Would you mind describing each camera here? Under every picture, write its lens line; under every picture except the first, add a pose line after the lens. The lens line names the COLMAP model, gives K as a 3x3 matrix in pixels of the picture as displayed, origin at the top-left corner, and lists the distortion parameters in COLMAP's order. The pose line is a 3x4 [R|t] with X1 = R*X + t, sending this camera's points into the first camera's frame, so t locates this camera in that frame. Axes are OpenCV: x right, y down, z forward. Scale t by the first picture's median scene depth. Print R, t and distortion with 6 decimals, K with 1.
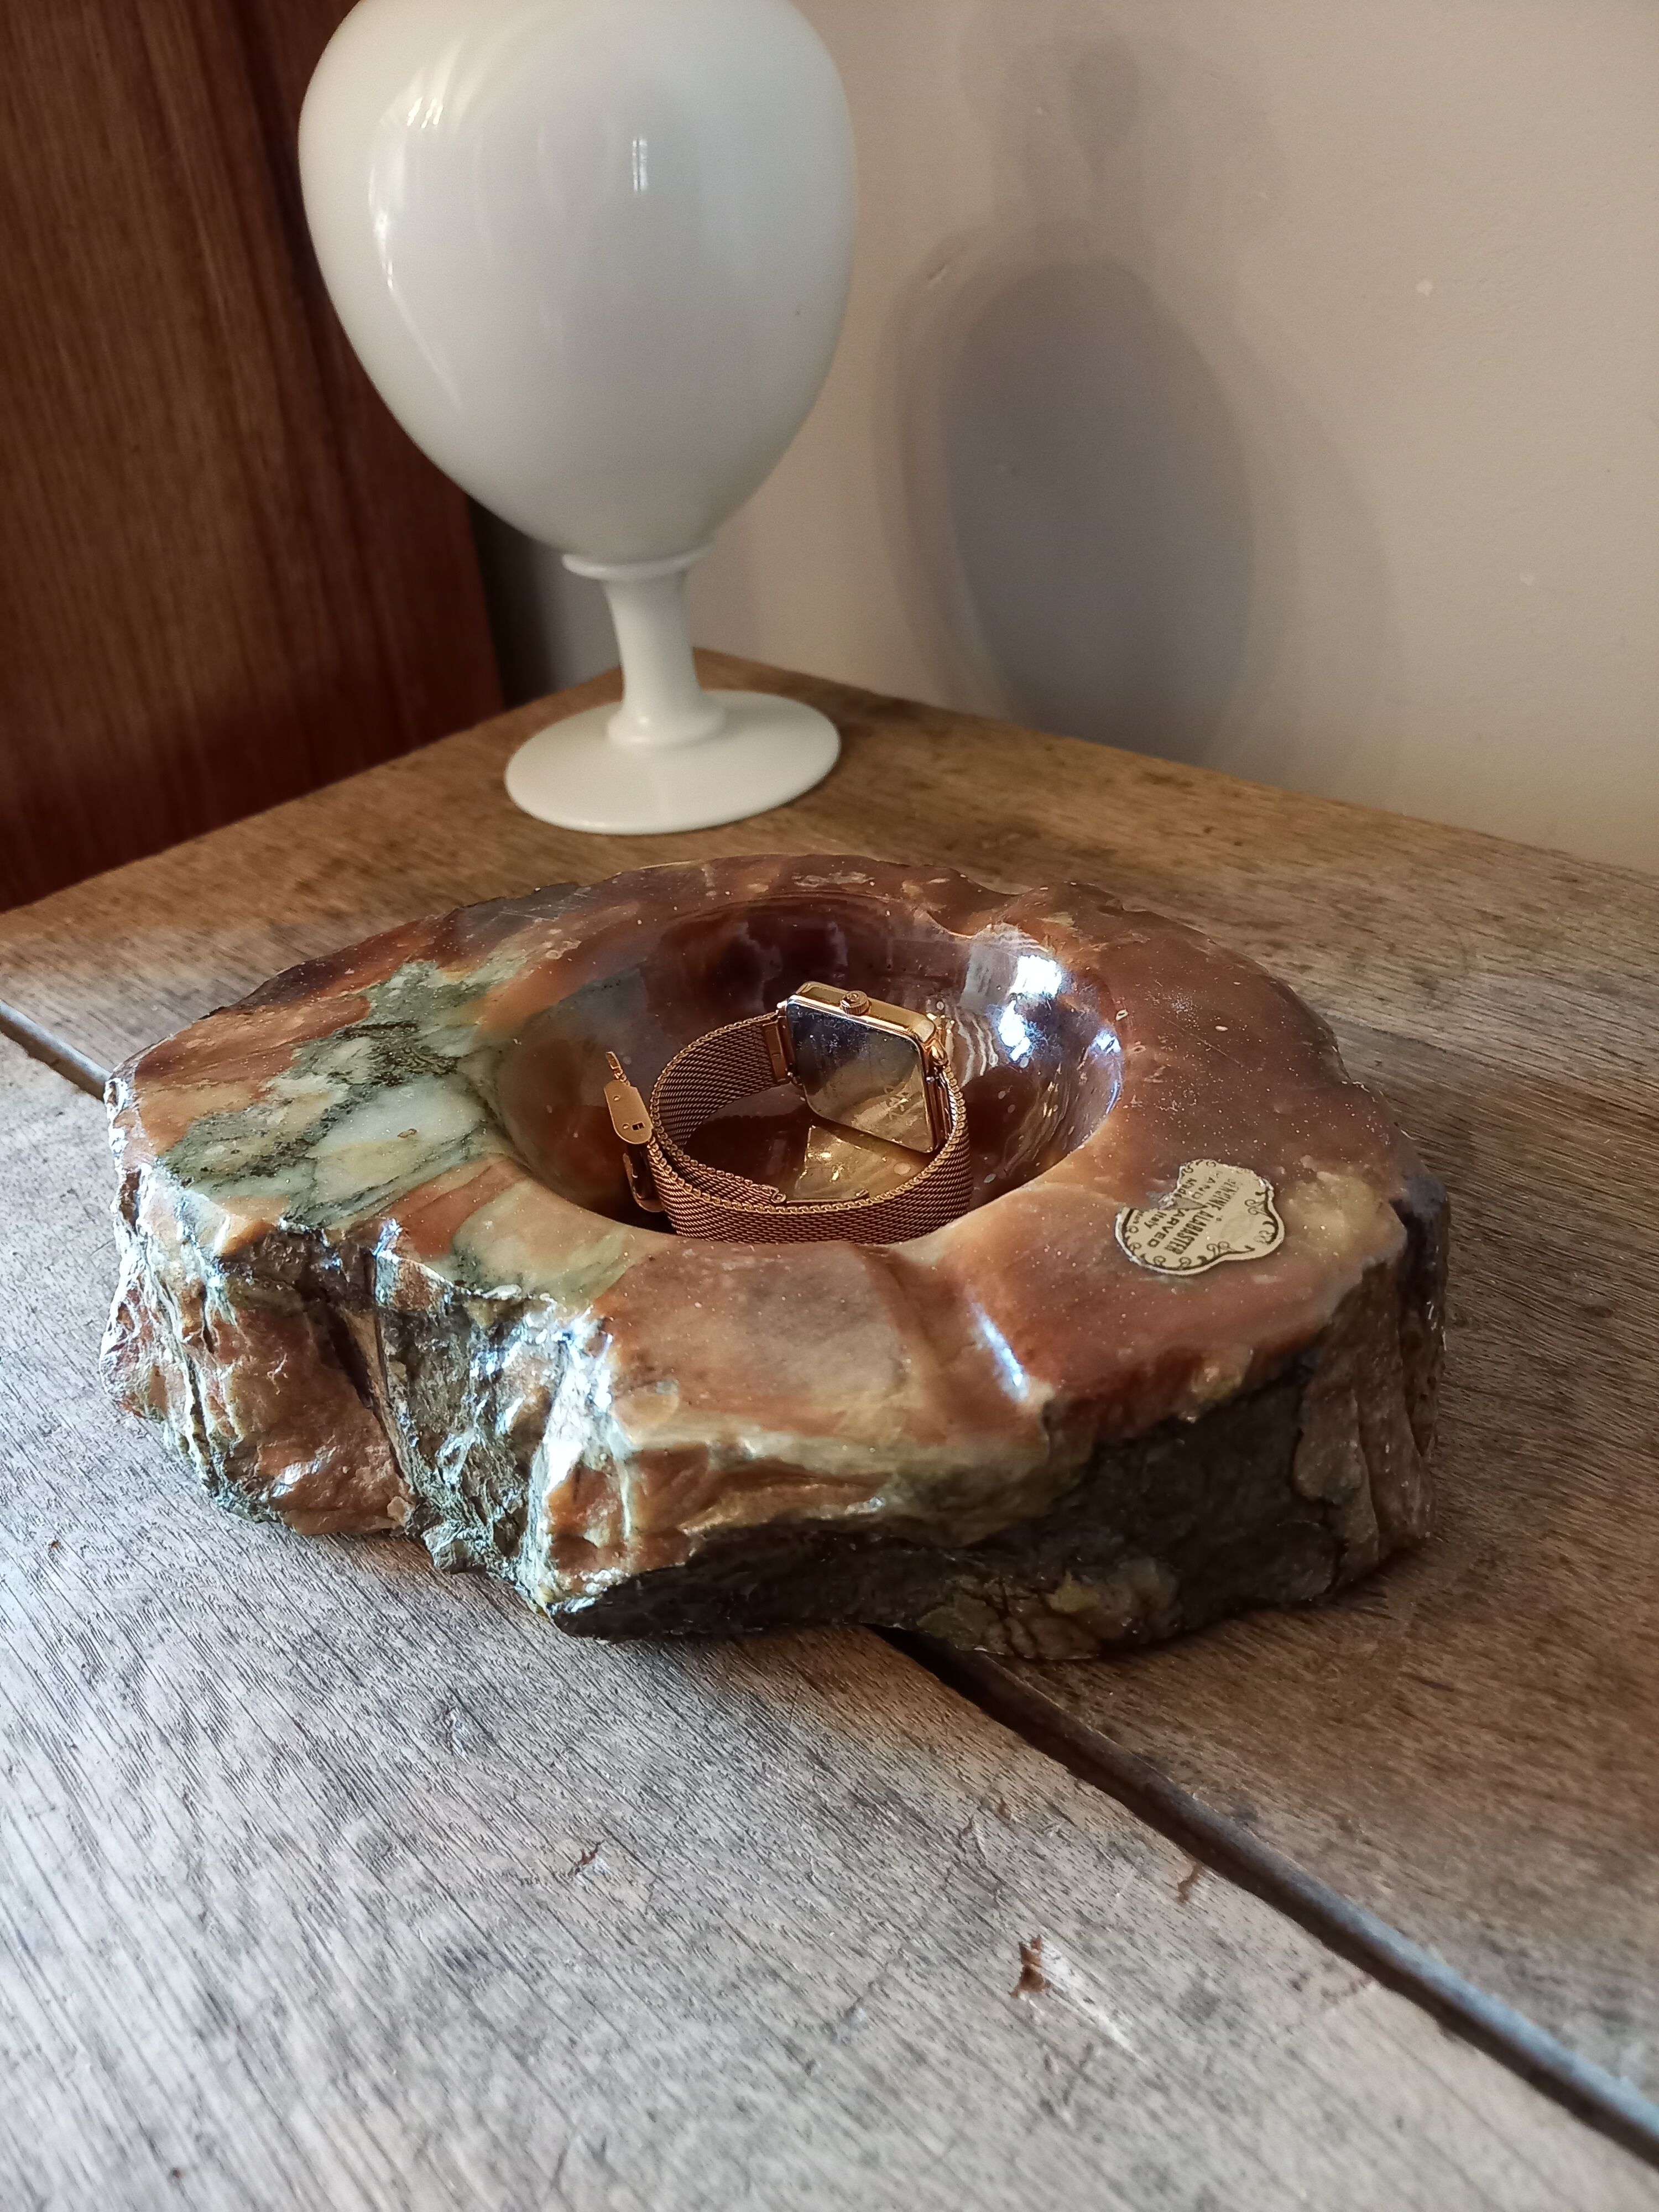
lens RADIAL K [[1689.4, 0, 834.6], [0, 1689.4, 1097.3], [0, 0, 1]] dist [0.099428, -0.169627]
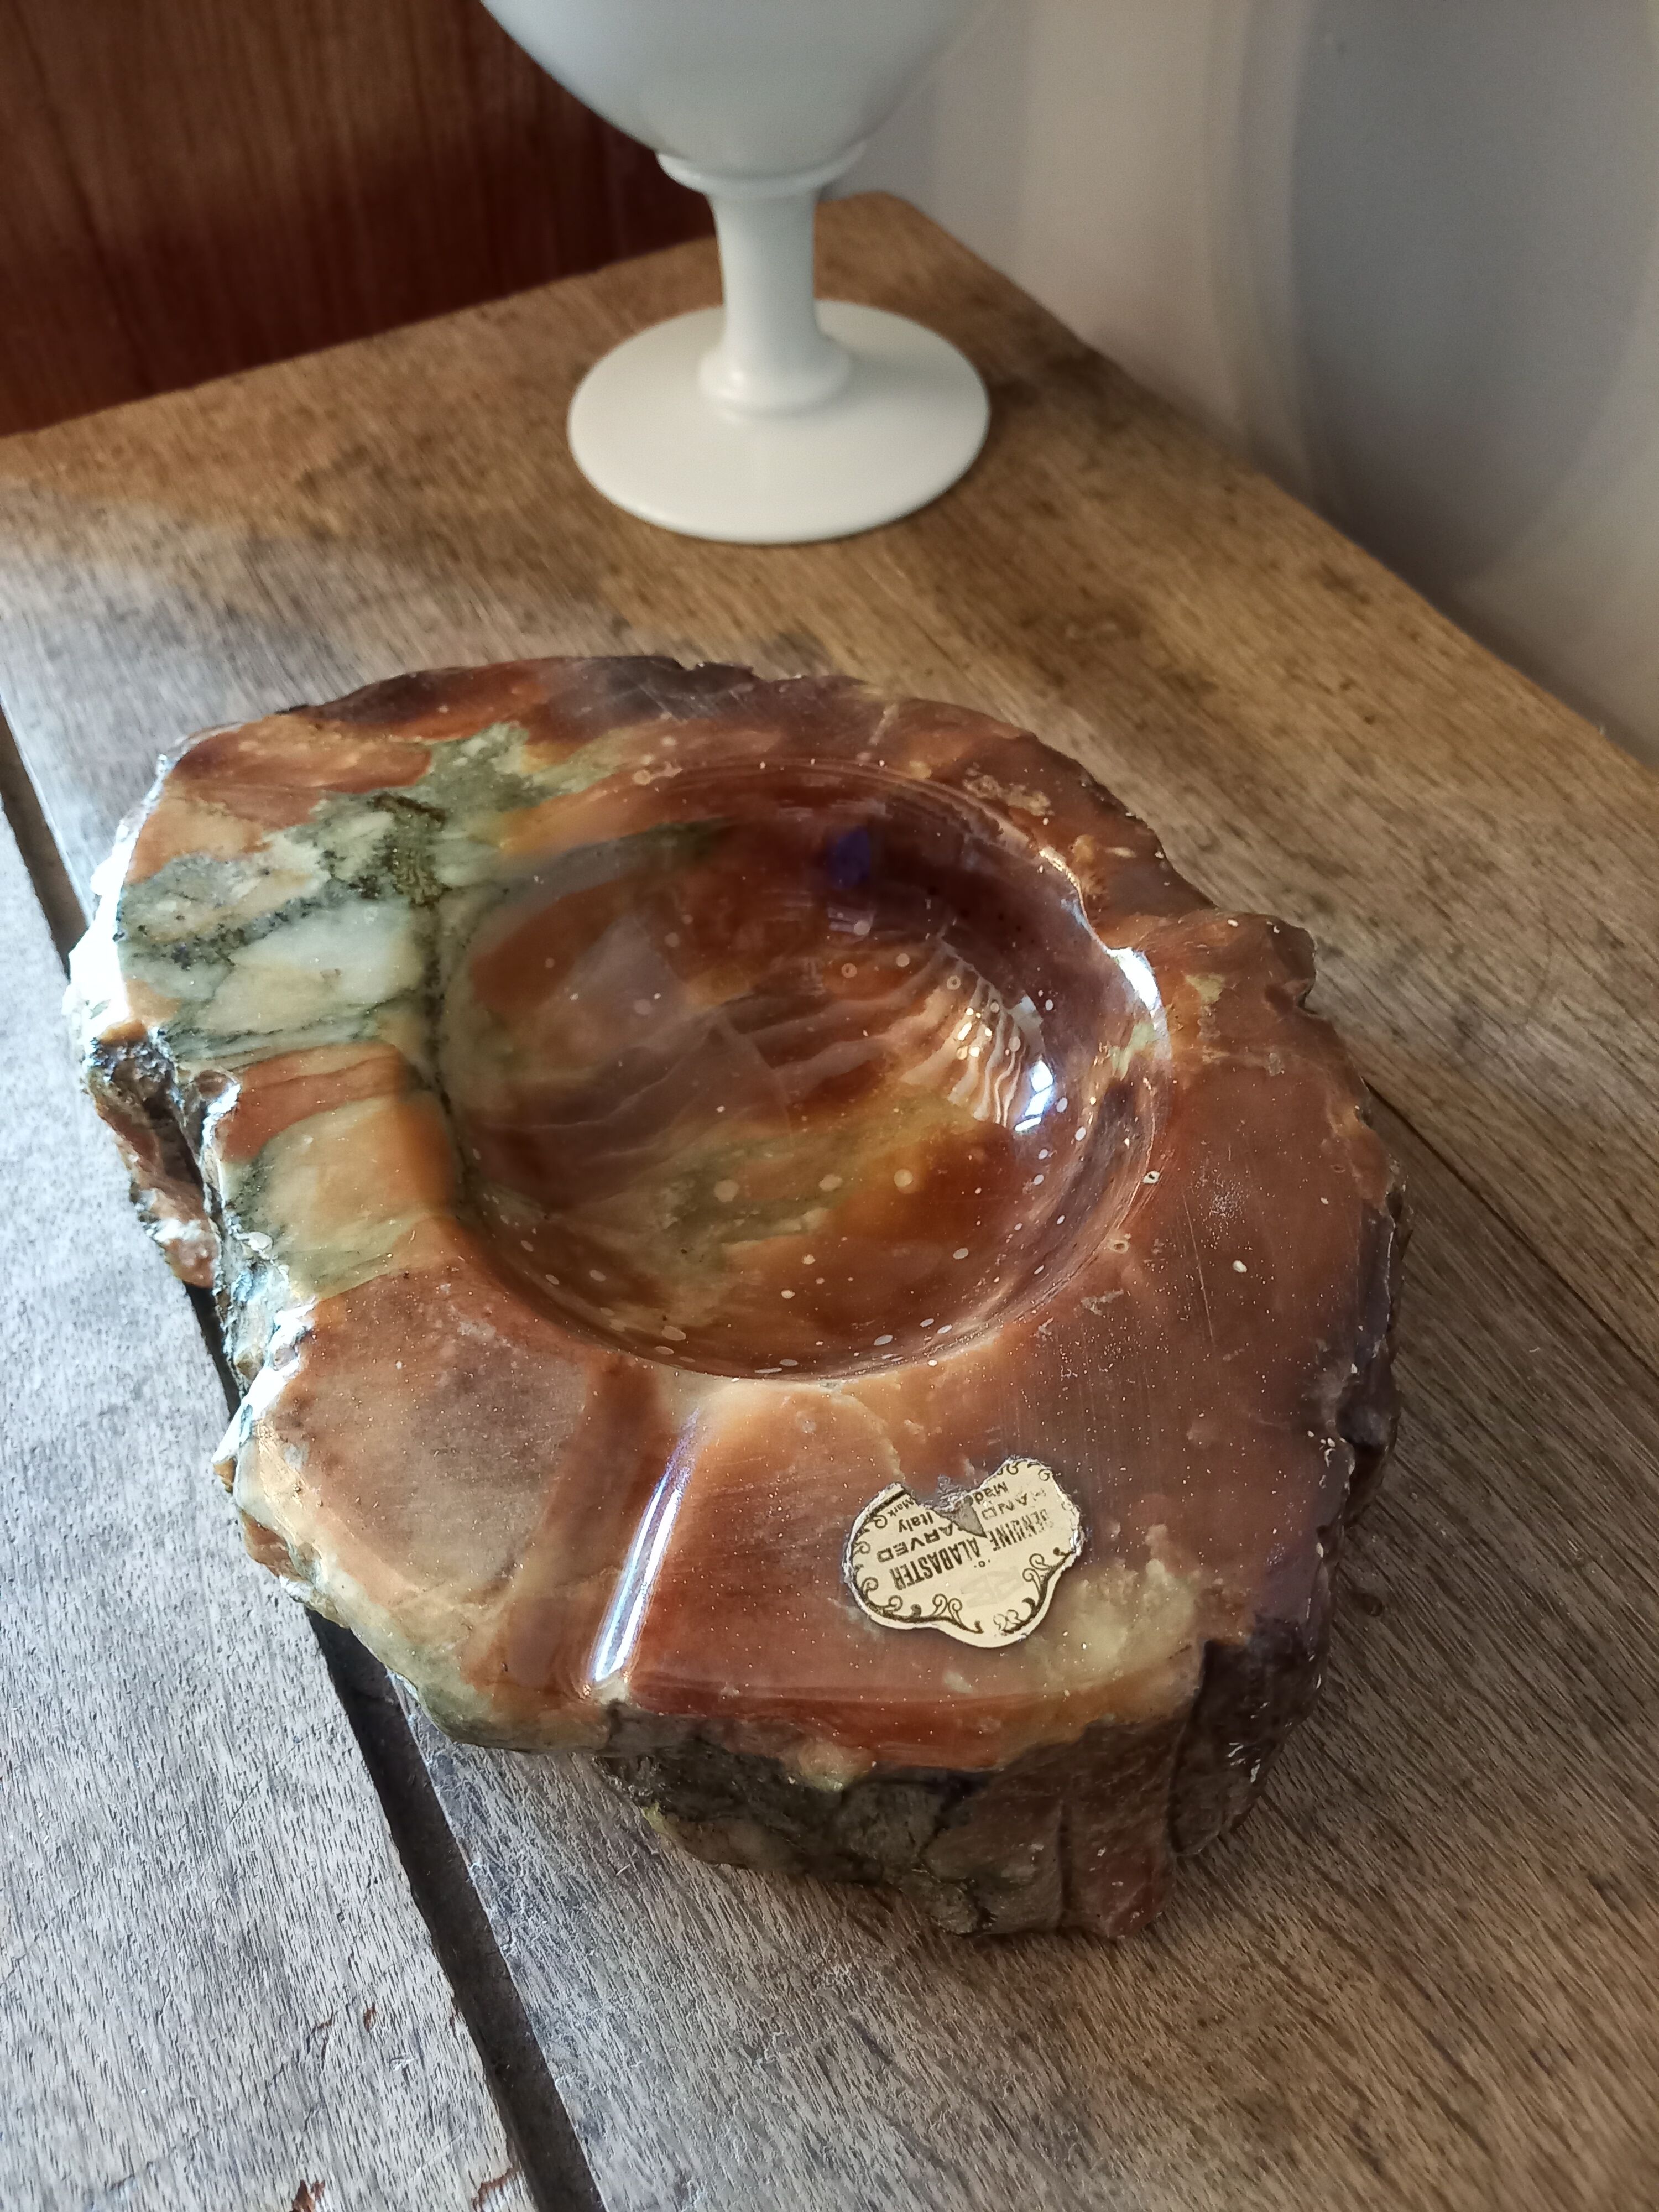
lens RADIAL K [[1683.9, 0, 832.6], [0, 1683.9, 1095.9], [0, 0, 1]] dist [0.105762, -0.217537]
pose [[0.859255, 0.436098, -0.267395, 0.271568], [-0.316418, 0.863823, 0.392033, -0.391915], [0.401947, -0.252247, 0.880233, 0.311410]]
